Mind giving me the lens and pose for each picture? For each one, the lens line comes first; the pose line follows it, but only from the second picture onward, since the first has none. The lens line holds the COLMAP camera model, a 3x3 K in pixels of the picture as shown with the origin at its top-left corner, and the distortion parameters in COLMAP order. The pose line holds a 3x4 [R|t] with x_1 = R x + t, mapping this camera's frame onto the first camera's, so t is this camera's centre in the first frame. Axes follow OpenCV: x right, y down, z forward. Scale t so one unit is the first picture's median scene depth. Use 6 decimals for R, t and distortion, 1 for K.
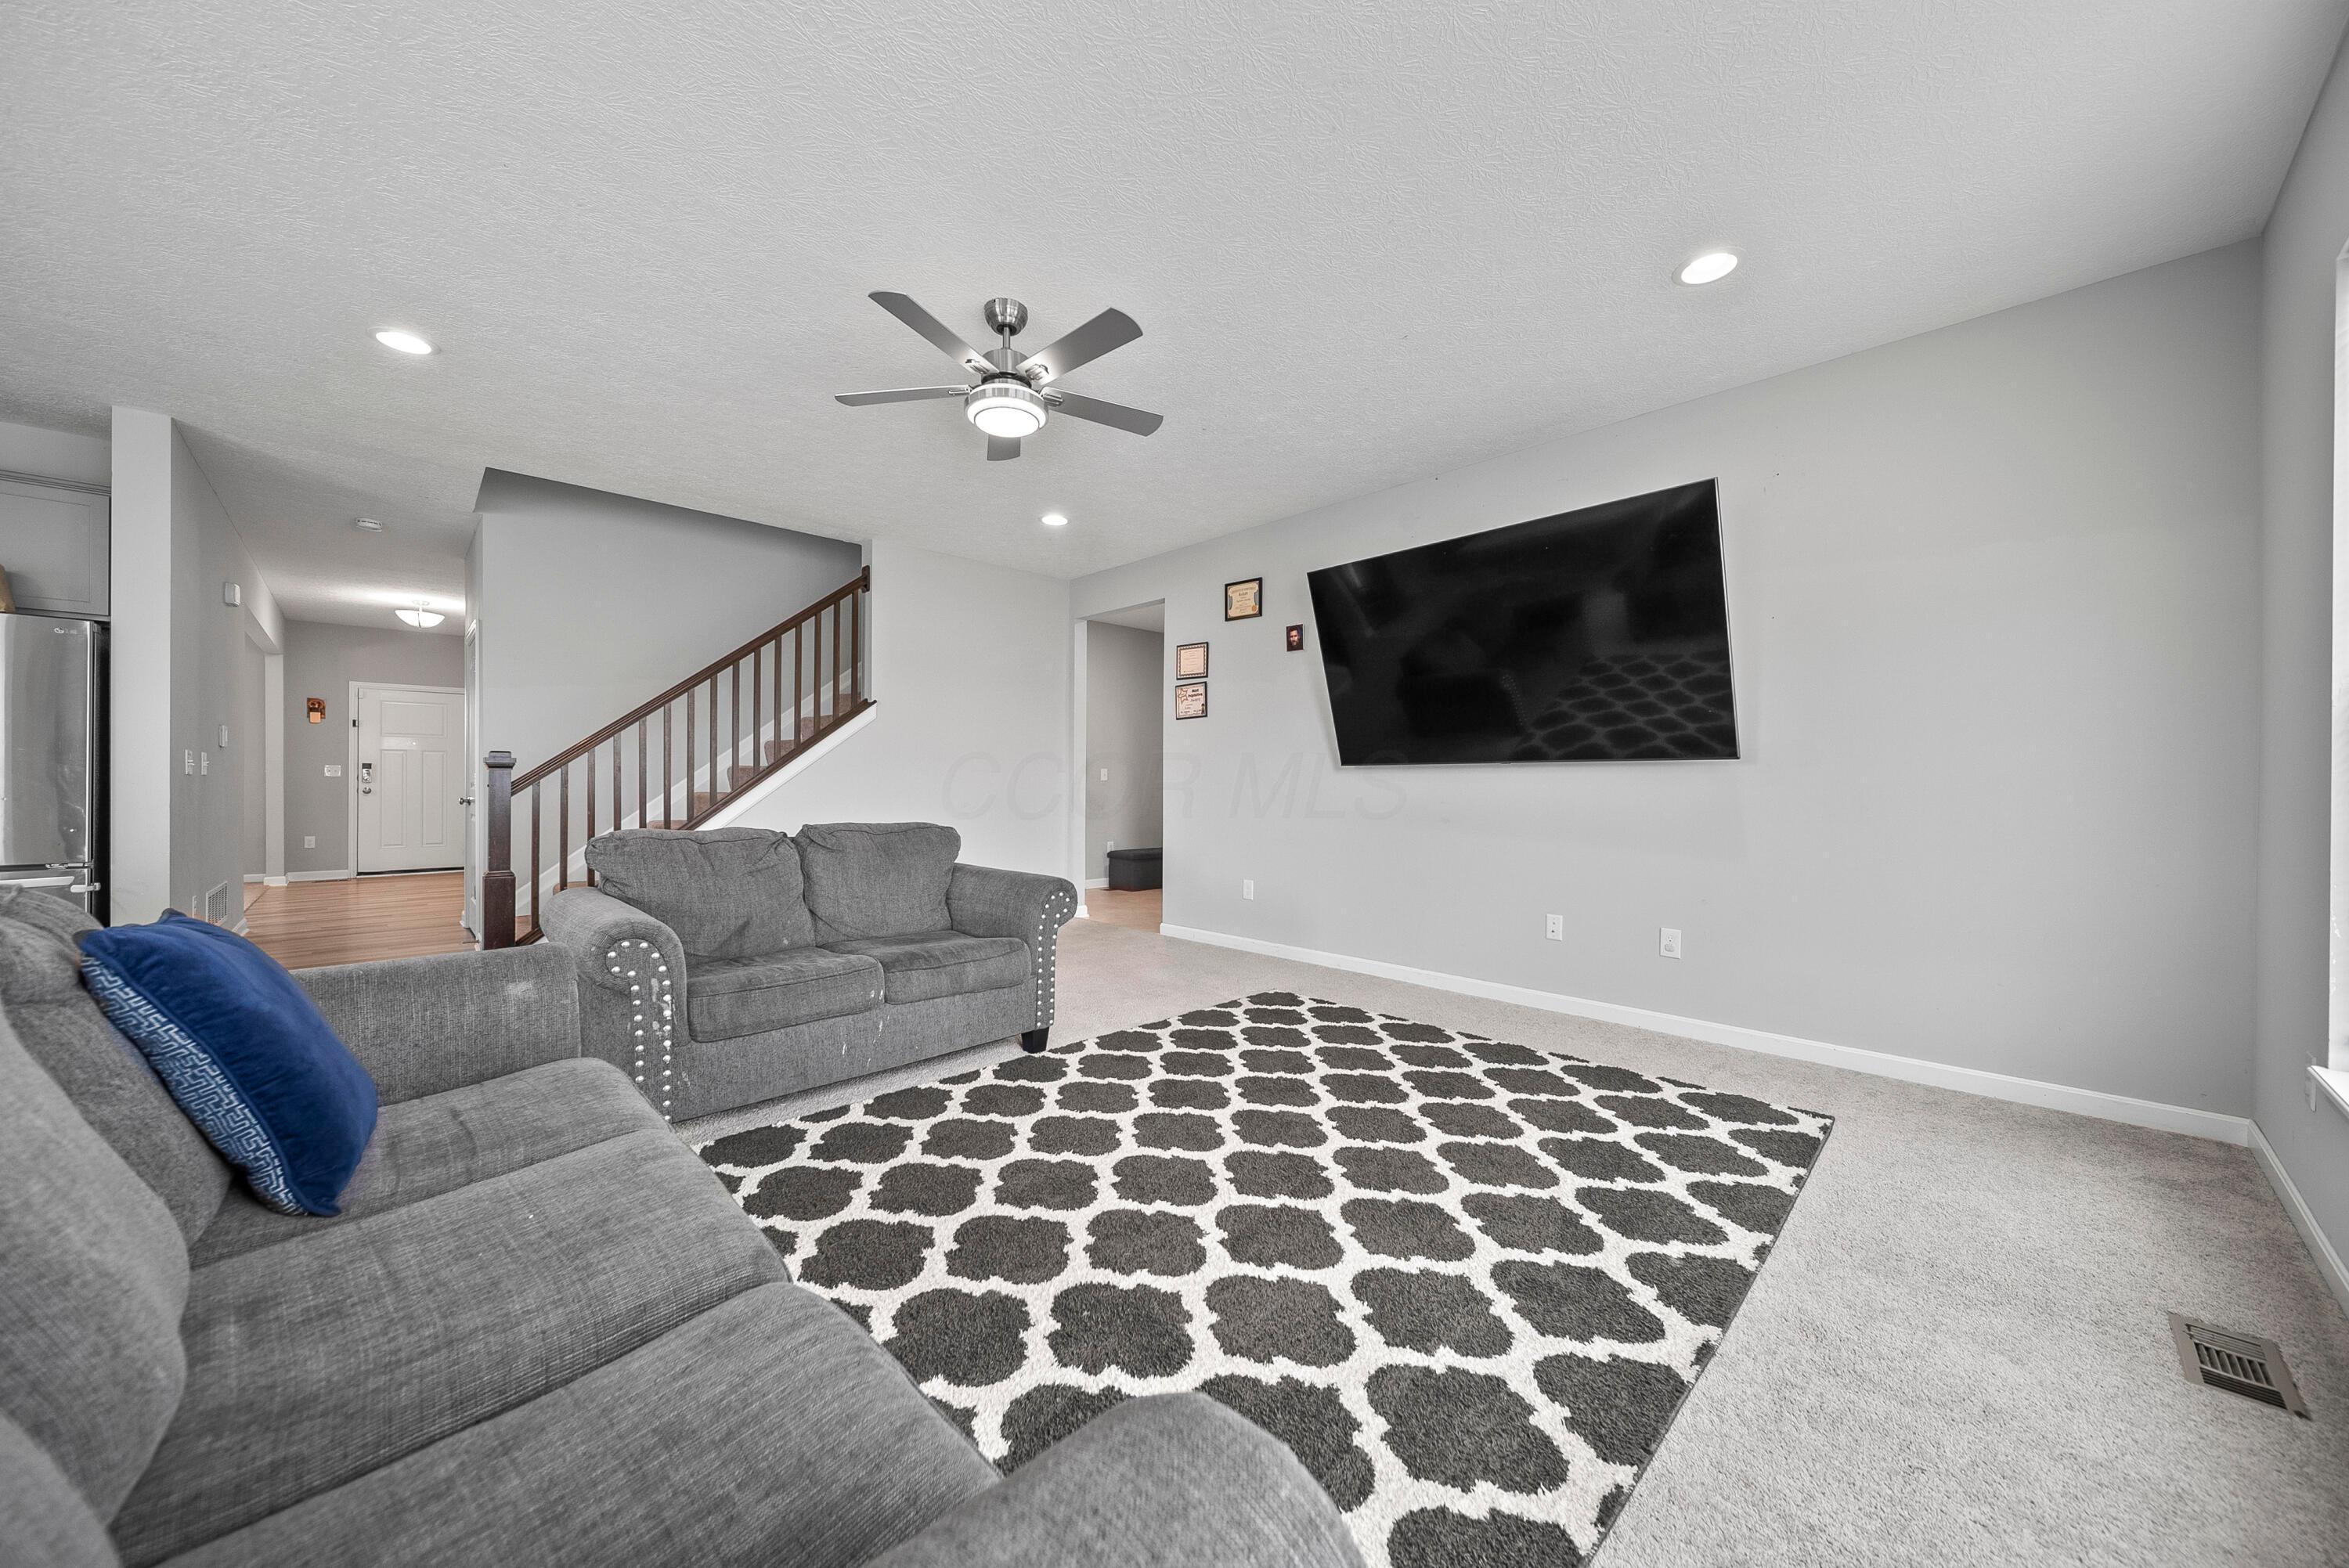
lens RADIAL K [[835.1, 0, 1174.2], [0, 835.1, 783.1], [0, 0, 1]] dist [-0.003031, -0.000246]
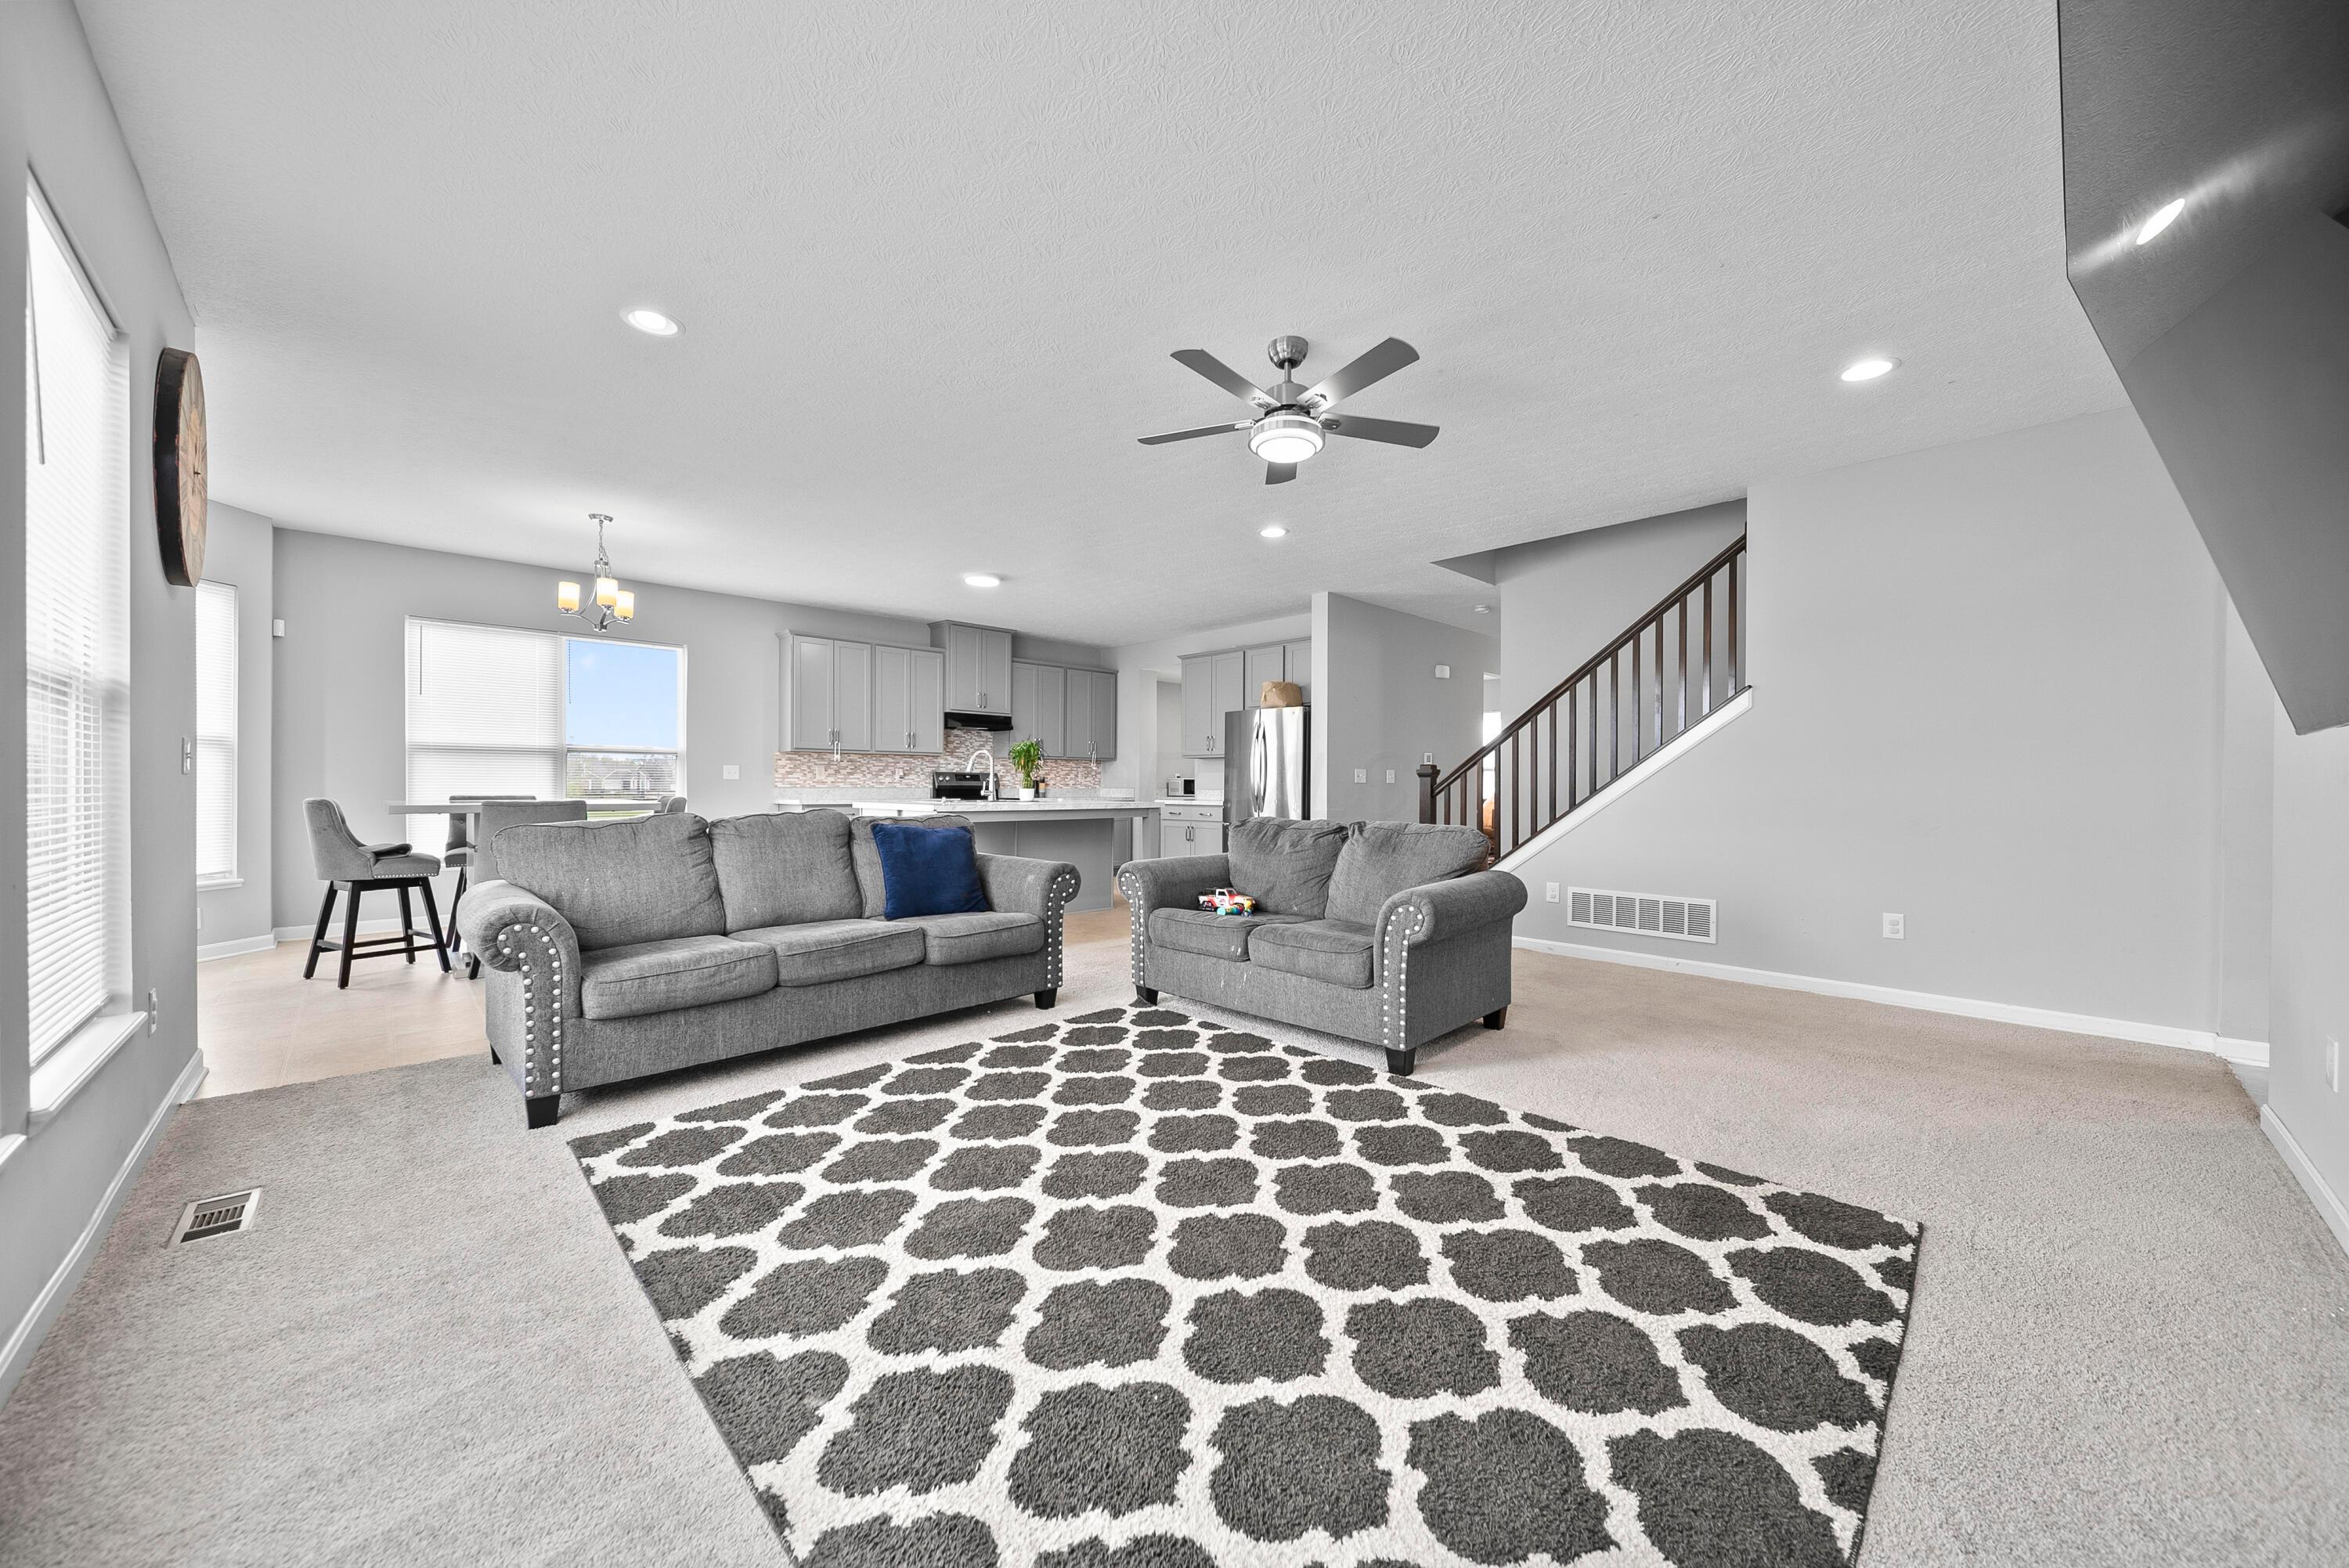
lens RADIAL K [[835.1, 0, 1166.8], [0, 835.1, 791.8], [0, 0, 1]] dist [-0.003031, -0.000246]
pose [[-0.003686, 0.004284, -0.999984, 0.930350], [-0.006559, 0.999969, 0.004308, 0.005875], [0.999972, 0.006575, -0.003657, 0.902688]]
